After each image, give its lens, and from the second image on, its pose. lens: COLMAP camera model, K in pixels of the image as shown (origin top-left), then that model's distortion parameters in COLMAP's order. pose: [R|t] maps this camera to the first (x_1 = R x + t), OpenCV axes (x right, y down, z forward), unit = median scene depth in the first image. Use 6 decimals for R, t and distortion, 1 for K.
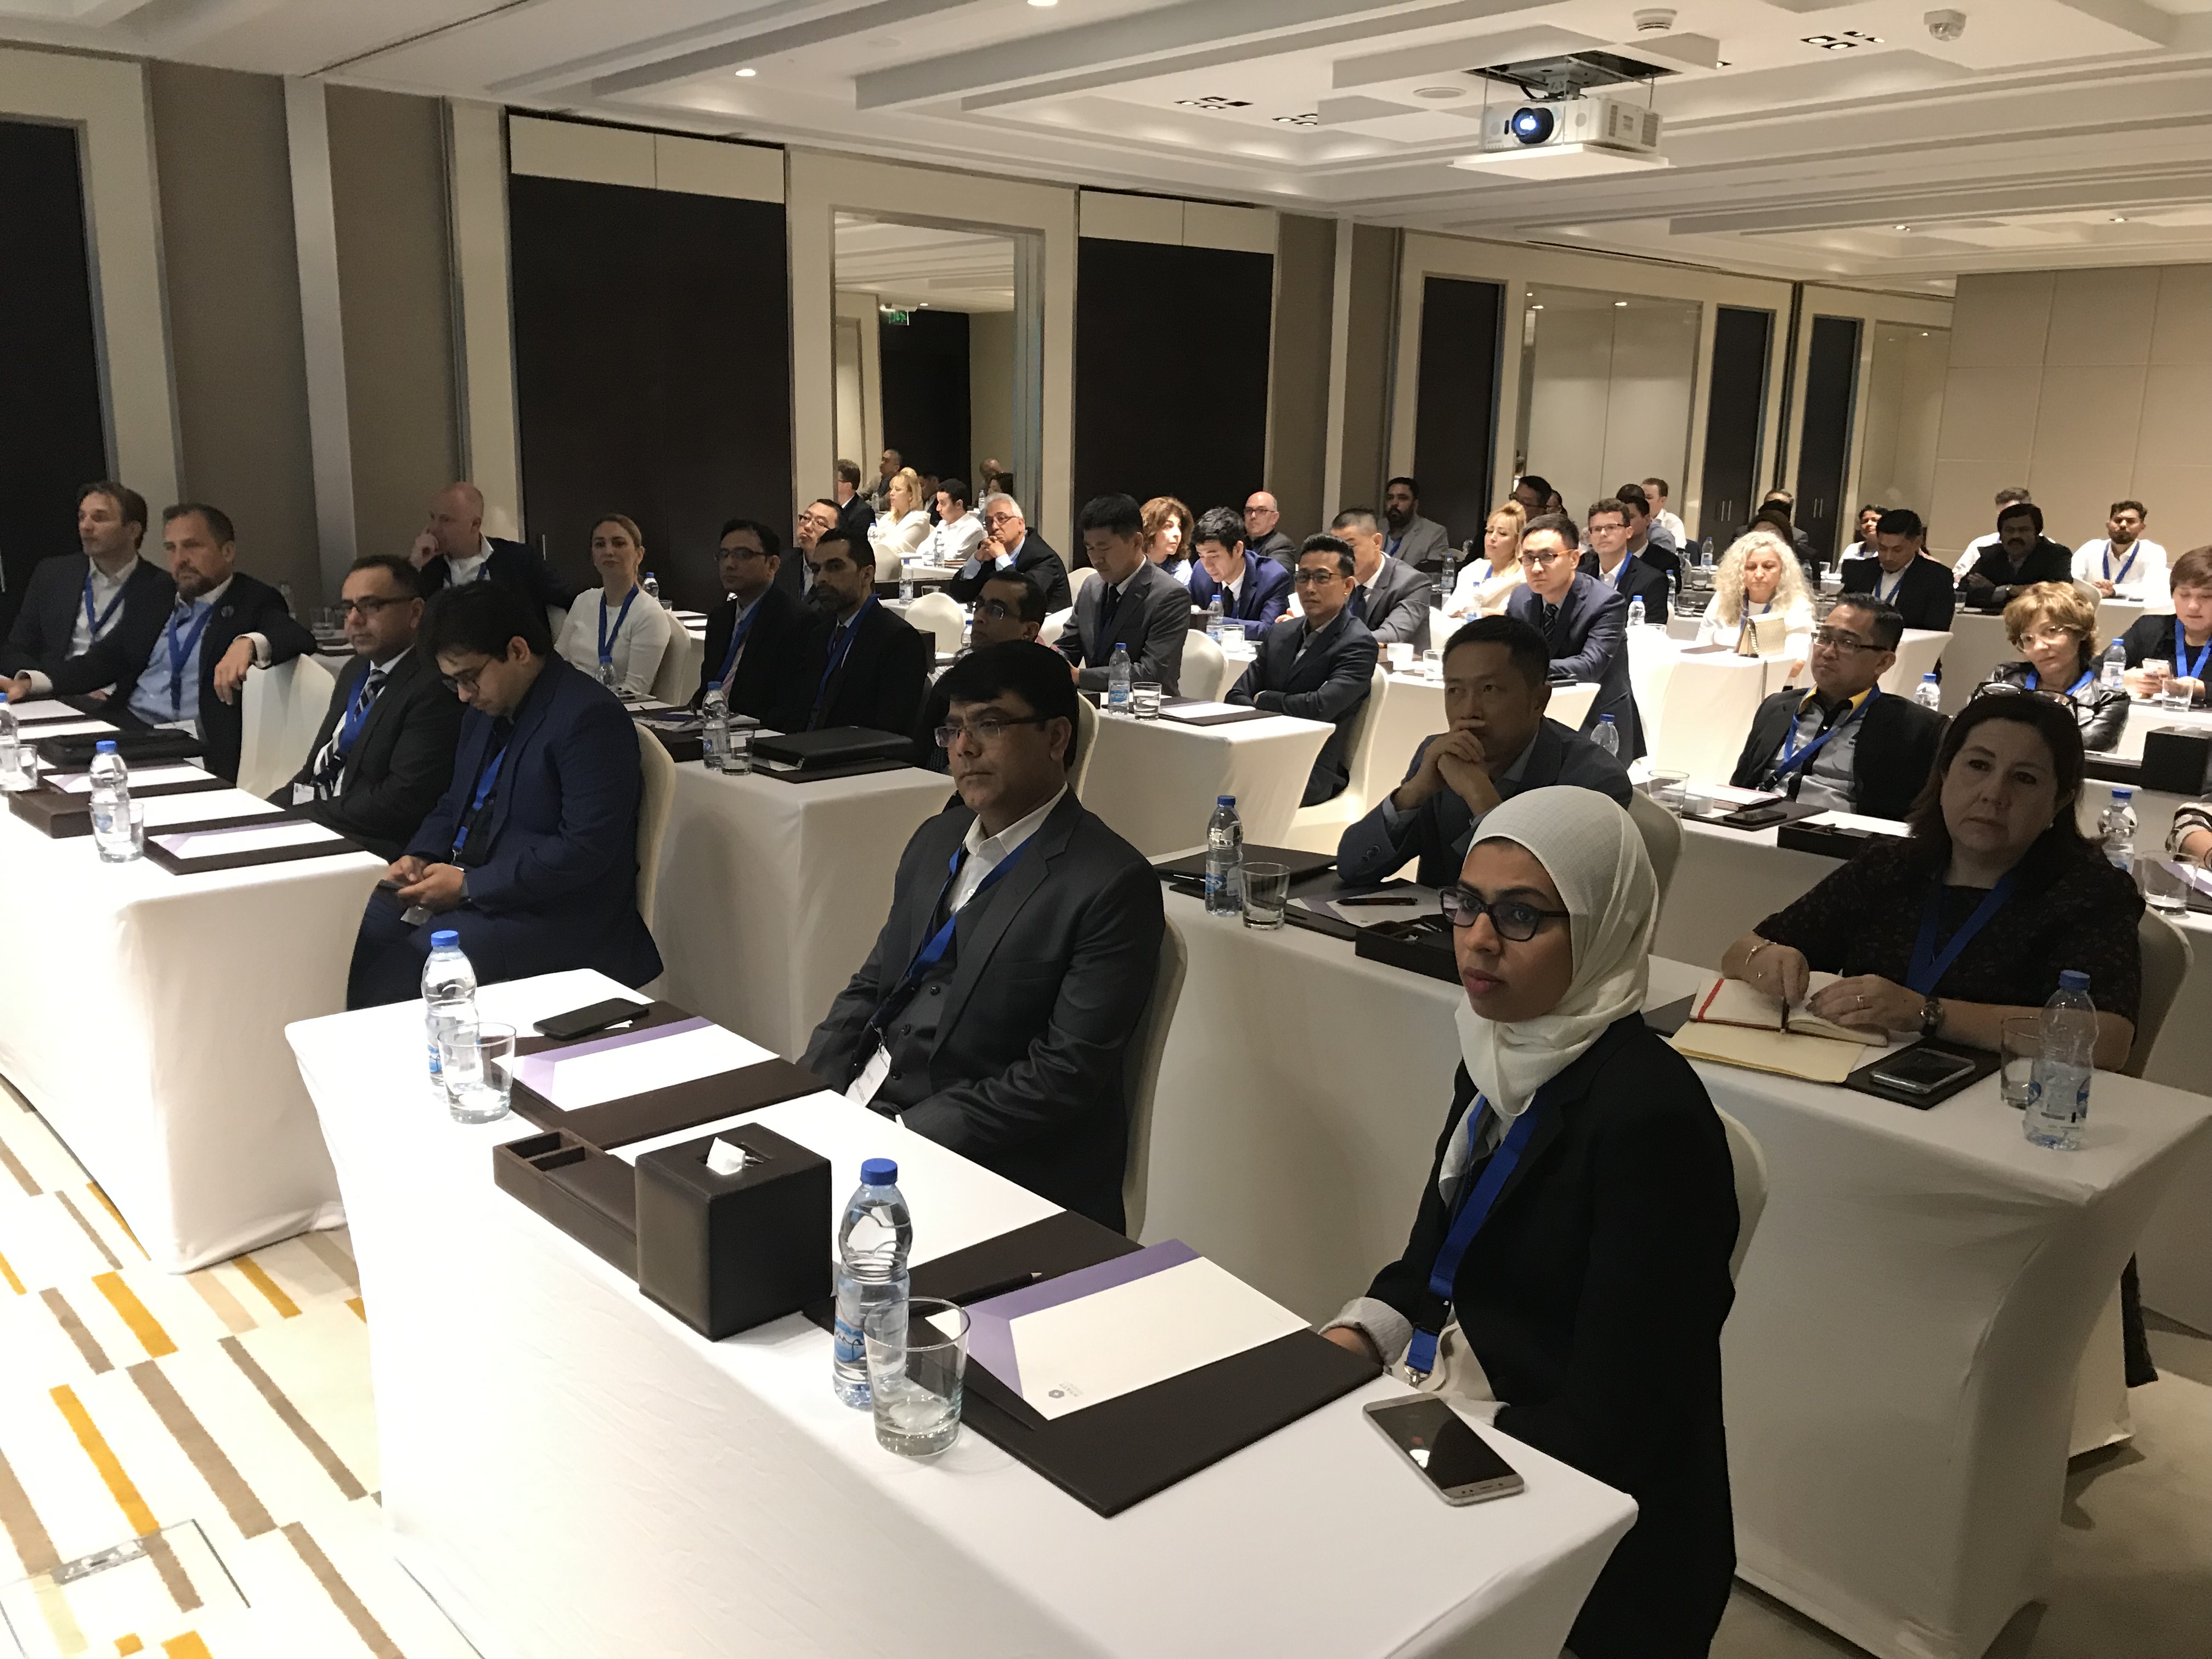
lens RADIAL K [[1817.4, 0, 1098.0], [0, 1817.4, 812.0], [0, 0, 1]] dist [0.033717, -0.021992]
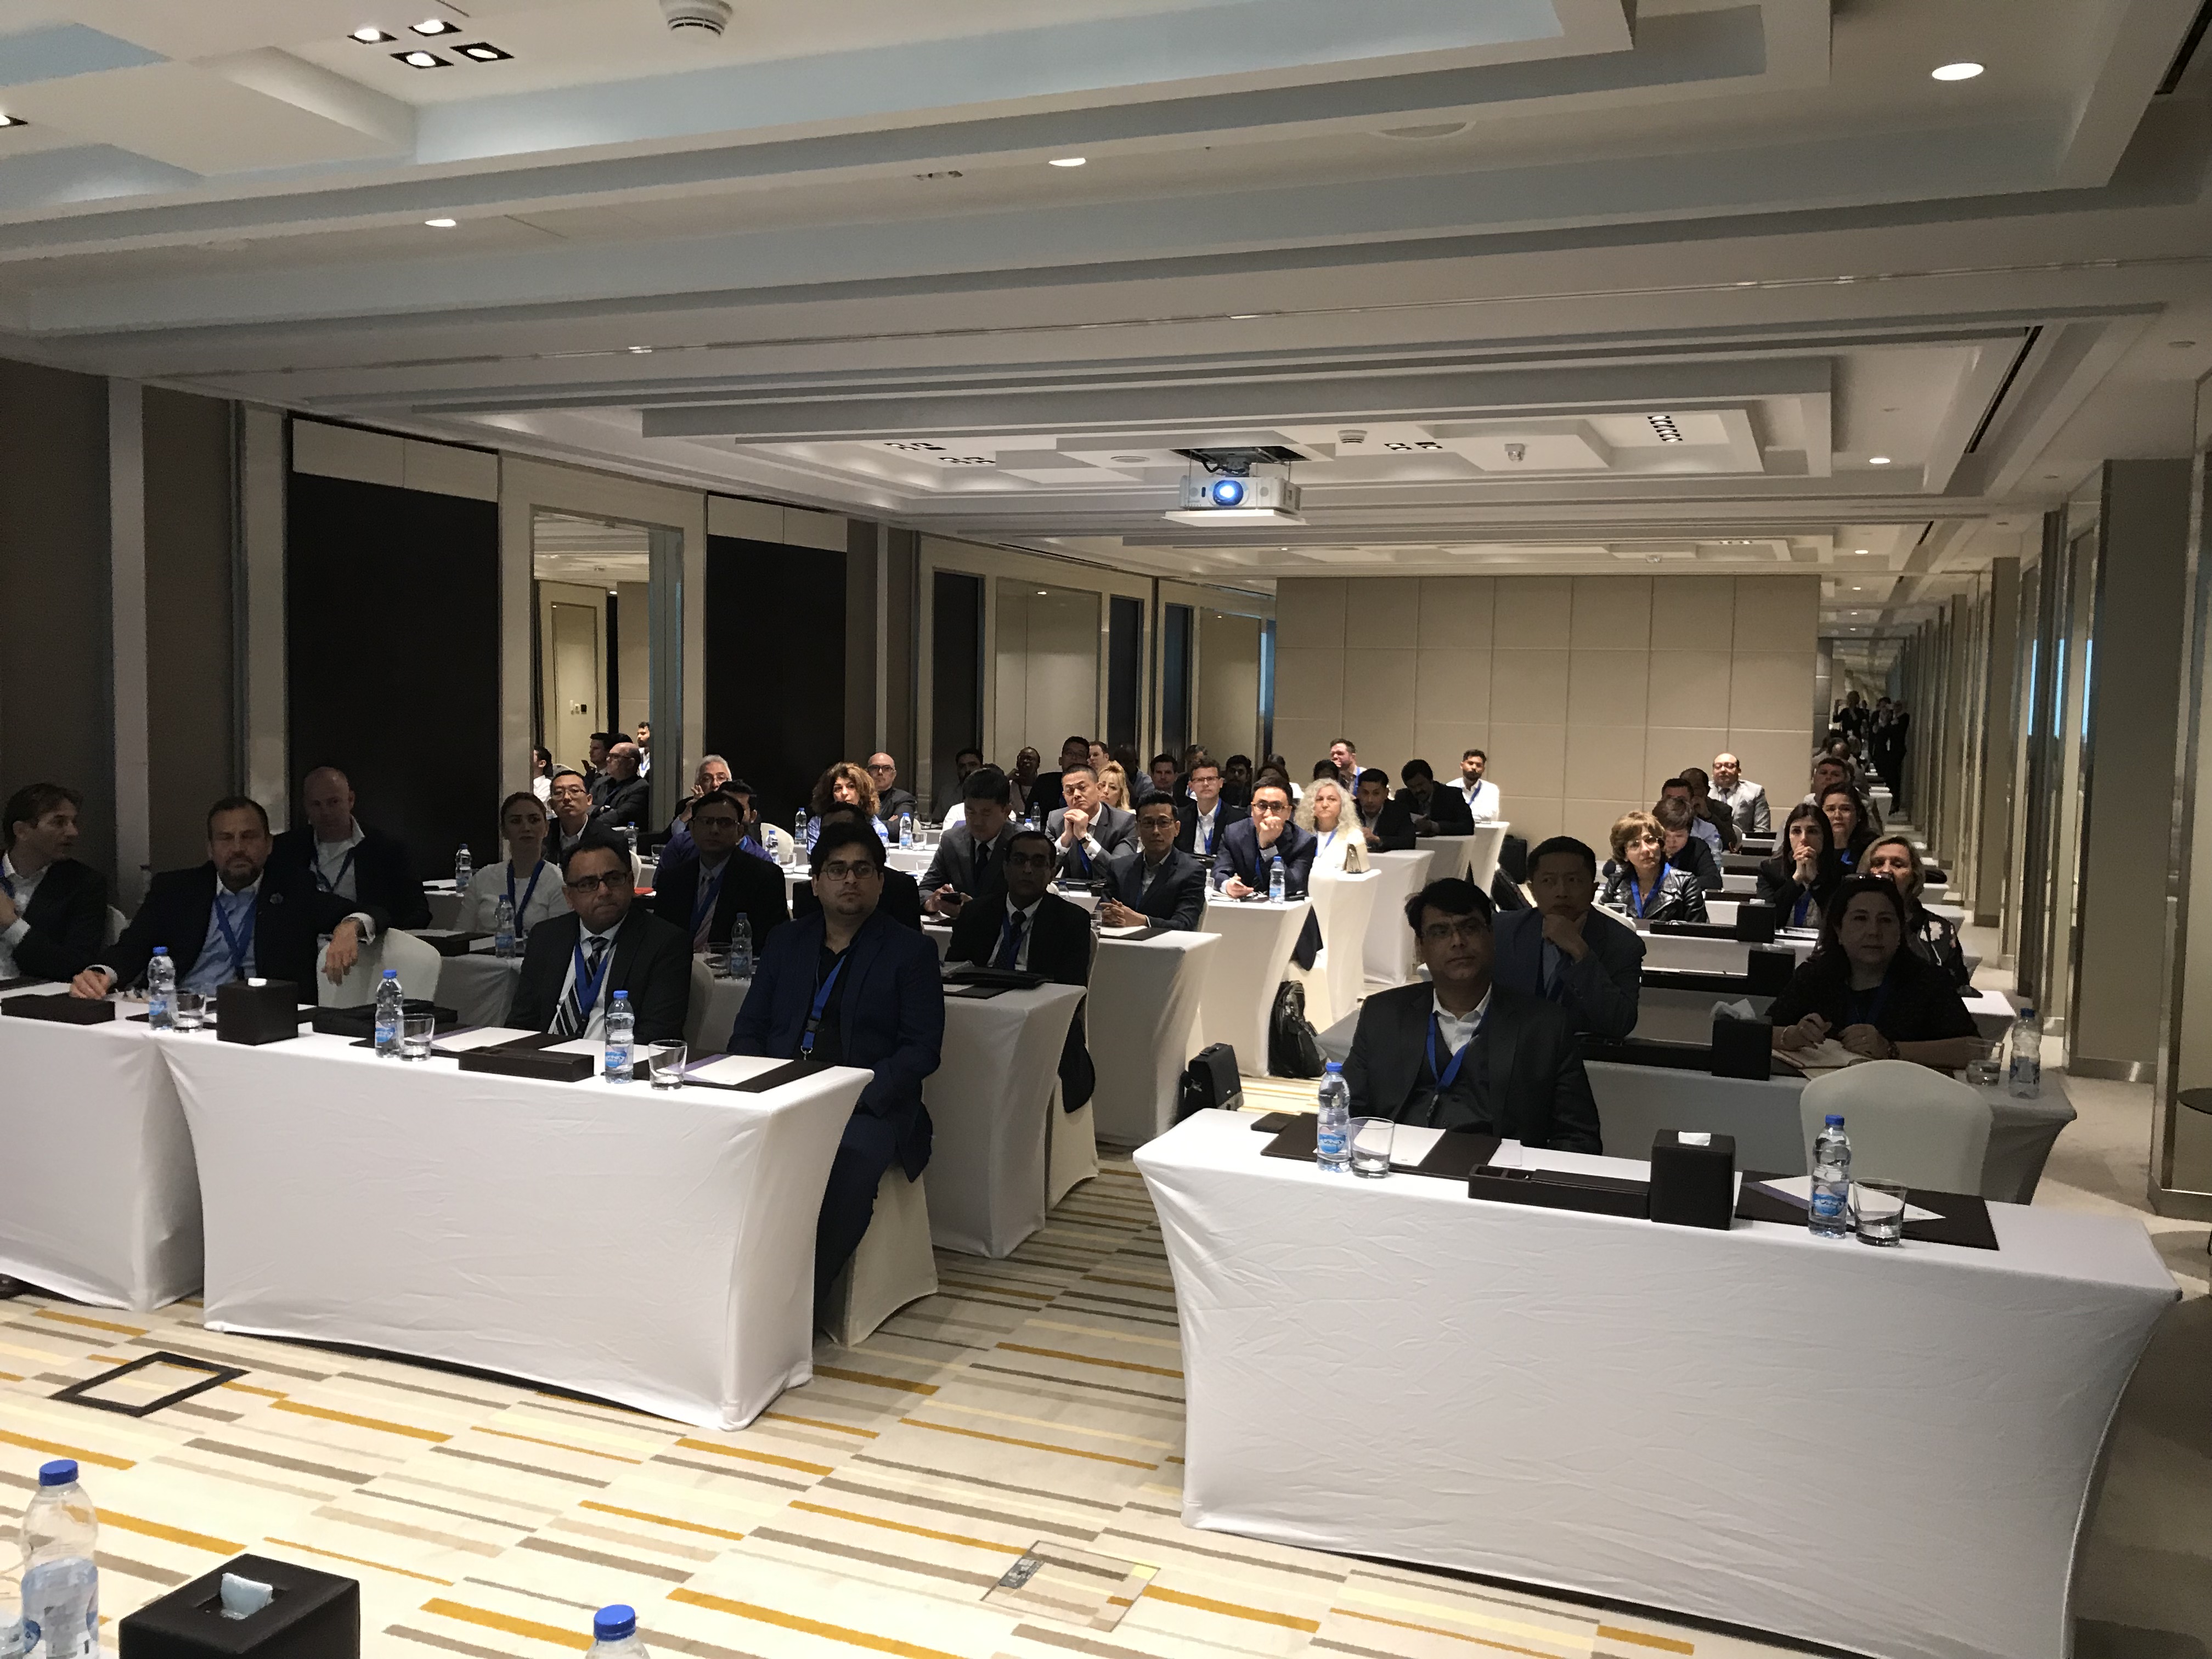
lens RADIAL K [[1817.4, 0, 1108.7], [0, 1817.4, 834.1], [0, 0, 1]] dist [0.033717, -0.021992]
pose [[0.884962, -0.040982, 0.463856, -0.395024], [0.095082, 0.991036, -0.093842, -0.001088], [-0.455853, 0.127151, 0.880926, -0.107082]]
